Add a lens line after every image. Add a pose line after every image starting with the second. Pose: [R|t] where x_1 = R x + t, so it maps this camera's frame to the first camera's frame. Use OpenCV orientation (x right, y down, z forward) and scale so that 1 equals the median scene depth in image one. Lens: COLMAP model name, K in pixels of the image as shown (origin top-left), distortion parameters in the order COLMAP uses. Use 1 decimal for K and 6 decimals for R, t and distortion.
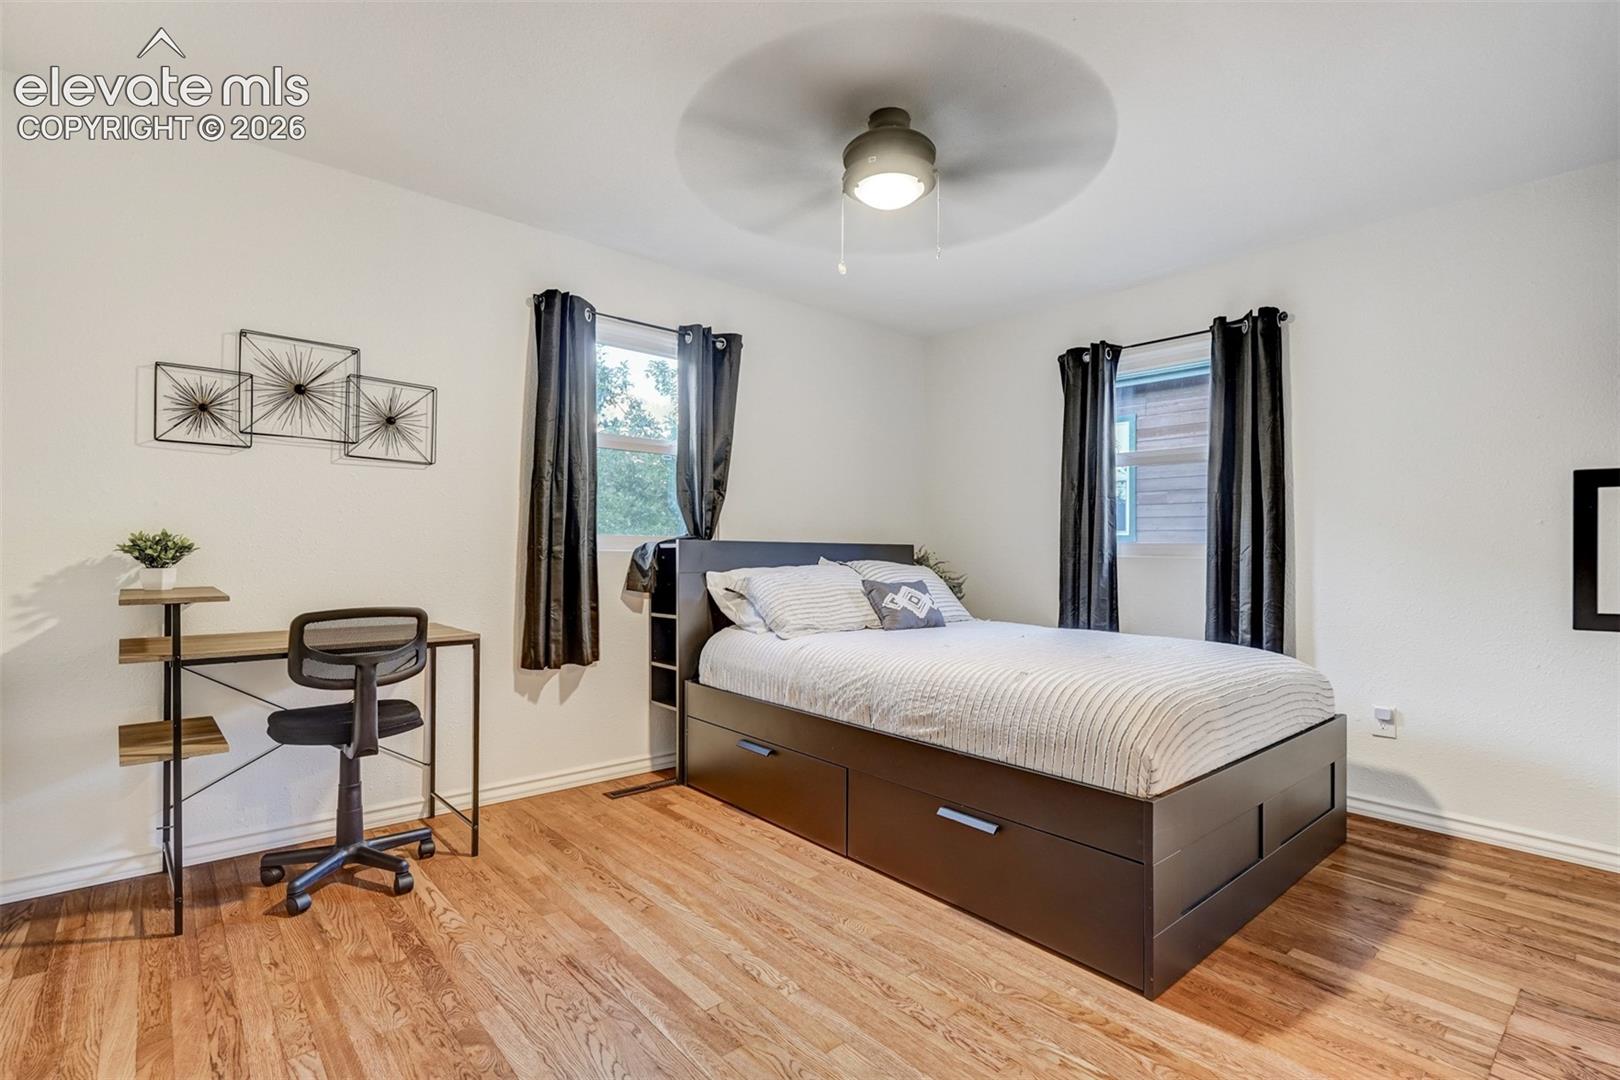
lens RADIAL K [[747.9, 0, 798.3], [0, 747.9, 552.3], [0, 0, 1]] dist [-0.007893, 0.003200]
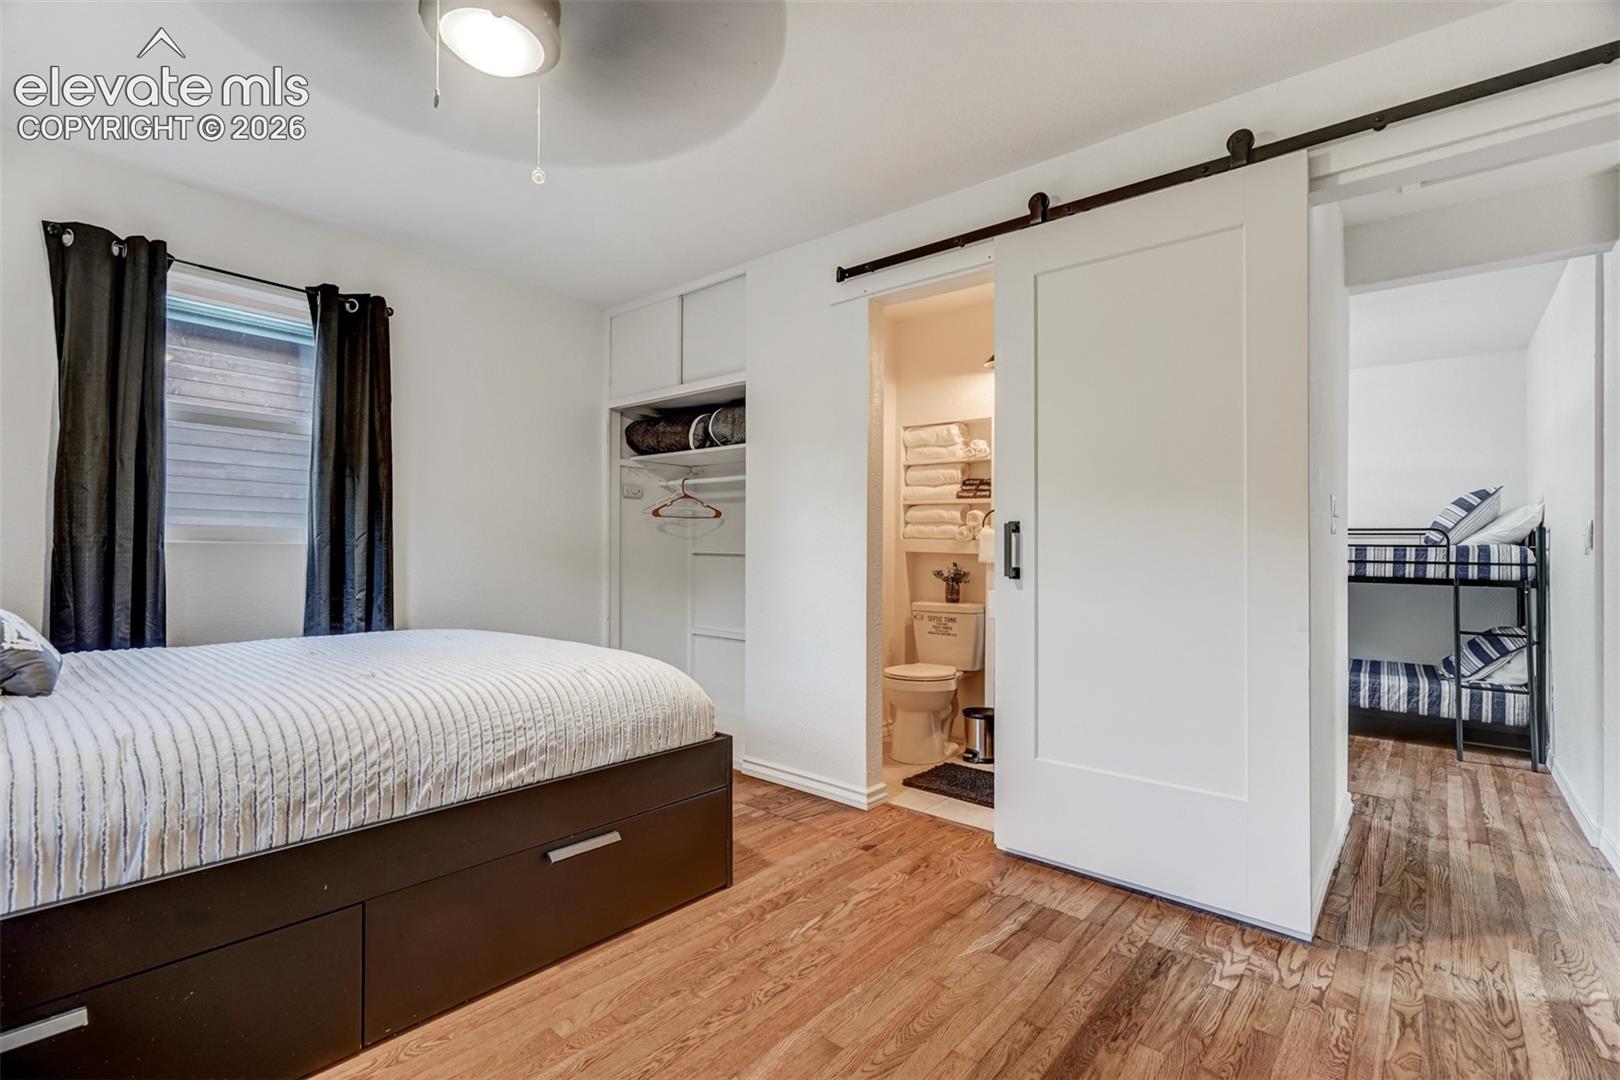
lens RADIAL K [[747.9, 0, 797.5], [0, 747.9, 530.9], [0, 0, 1]] dist [-0.007893, 0.003200]
pose [[-0.151405, 0.010509, 0.988416, -0.675477], [-0.012542, 0.999843, -0.012552, -0.007197], [-0.988392, -0.014297, -0.151250, 0.868298]]
